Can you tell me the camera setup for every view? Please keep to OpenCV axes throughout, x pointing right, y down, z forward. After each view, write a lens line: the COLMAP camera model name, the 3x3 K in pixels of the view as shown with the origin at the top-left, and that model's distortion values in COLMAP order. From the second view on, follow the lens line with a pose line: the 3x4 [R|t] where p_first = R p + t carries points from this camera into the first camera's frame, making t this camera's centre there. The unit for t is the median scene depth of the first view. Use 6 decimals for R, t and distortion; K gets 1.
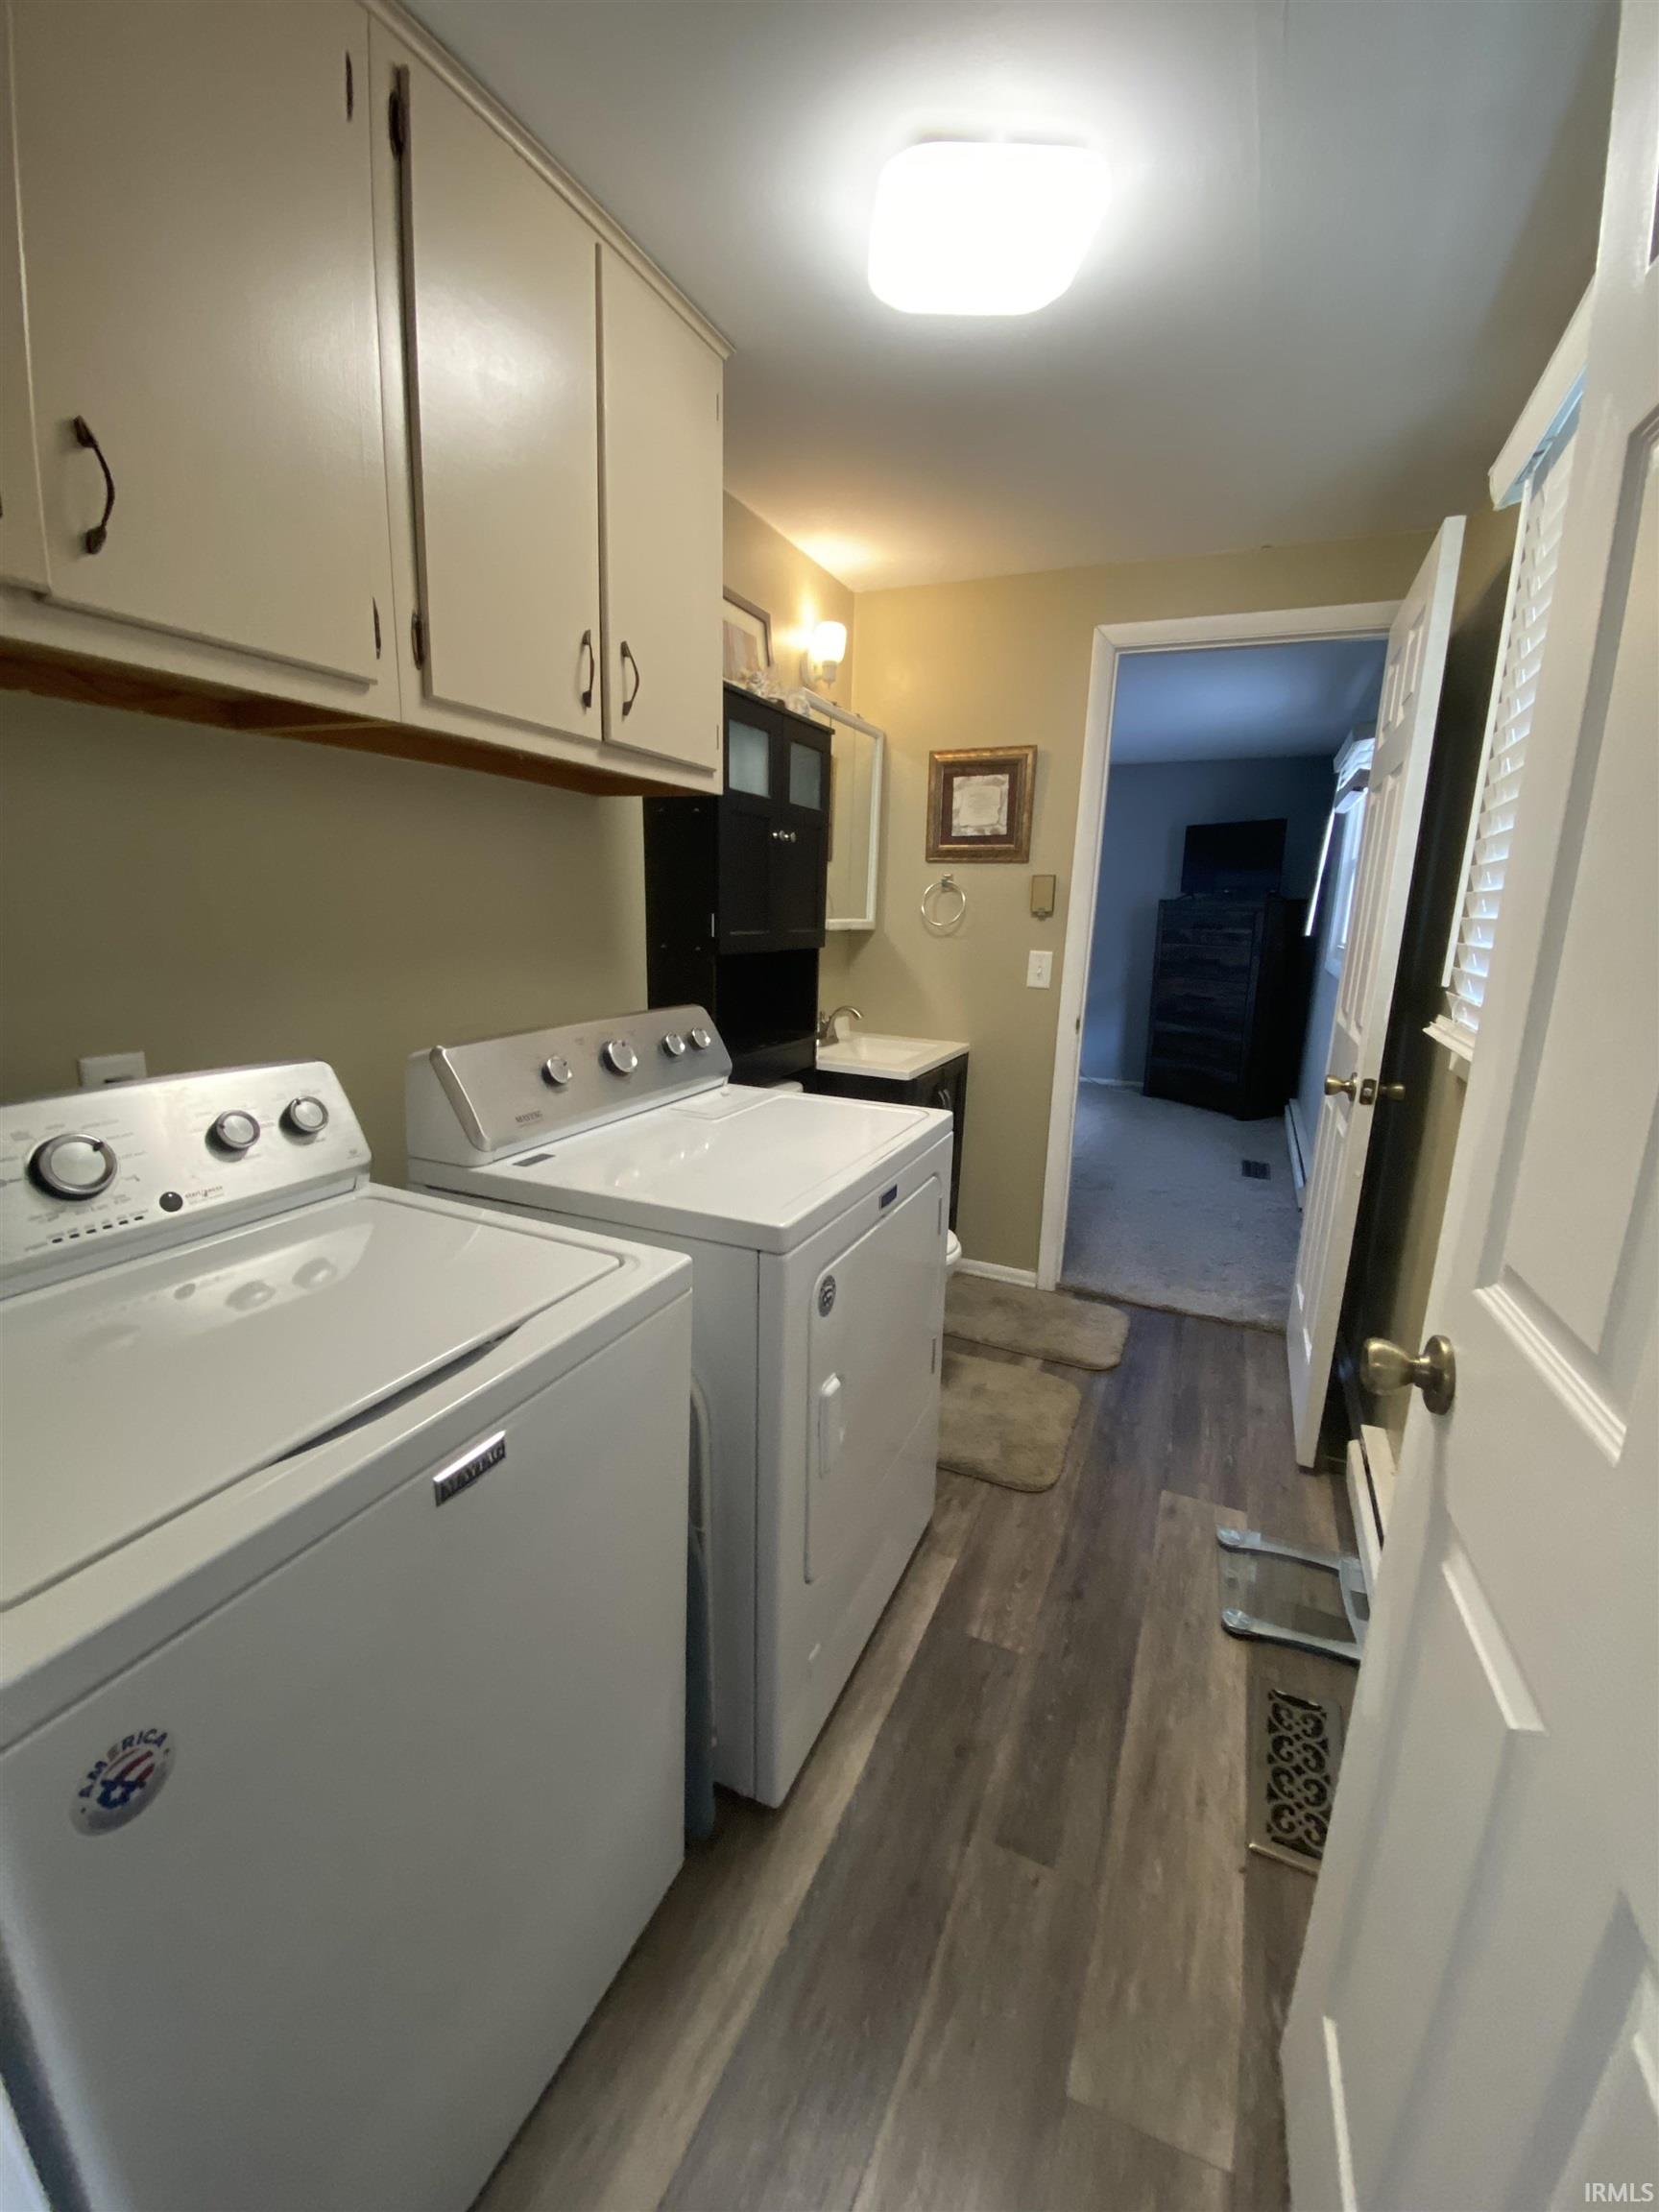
lens RADIAL K [[893.2, 0, 828.0], [0, 893.2, 1102.8], [0, 0, 1]] dist [0.024828, -0.018273]
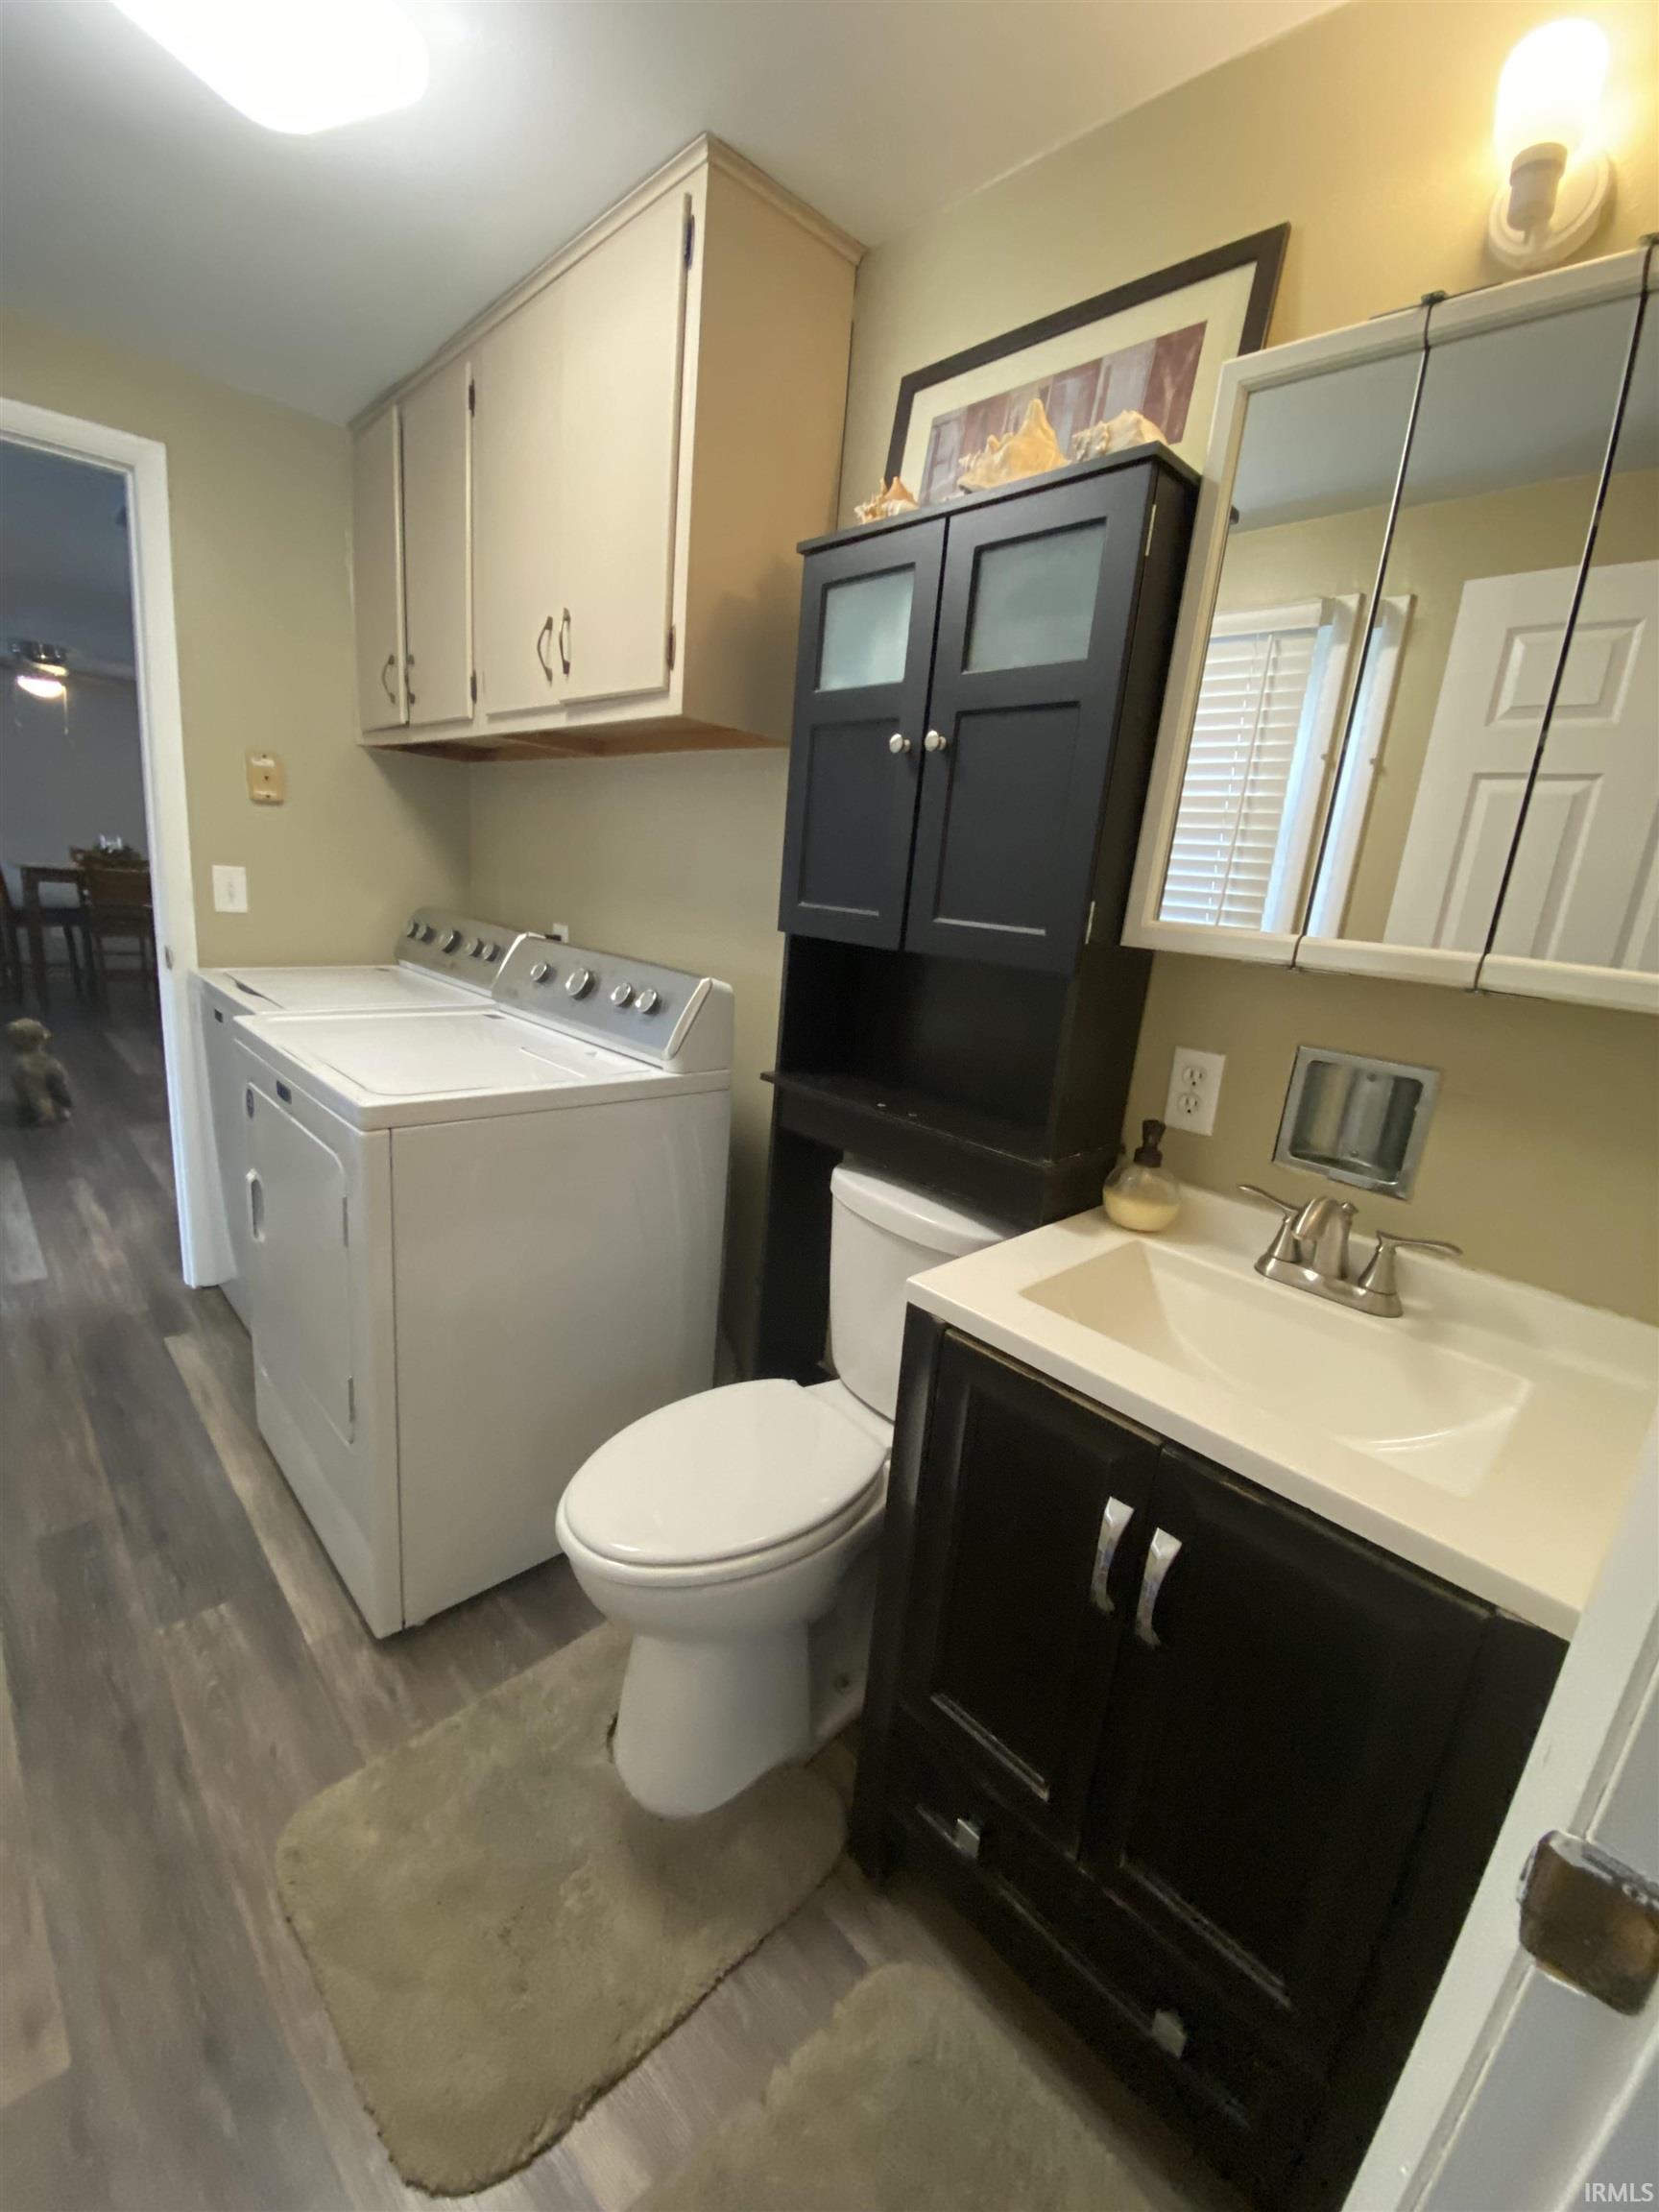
lens RADIAL K [[893.2, 0, 823.1], [0, 893.2, 1084.7], [0, 0, 1]] dist [0.024828, -0.018273]
pose [[-0.354486, 0.165768, -0.920250, 0.704620], [-0.292069, 0.915290, 0.277381, -0.331767], [0.888276, 0.367105, -0.276042, 1.605885]]
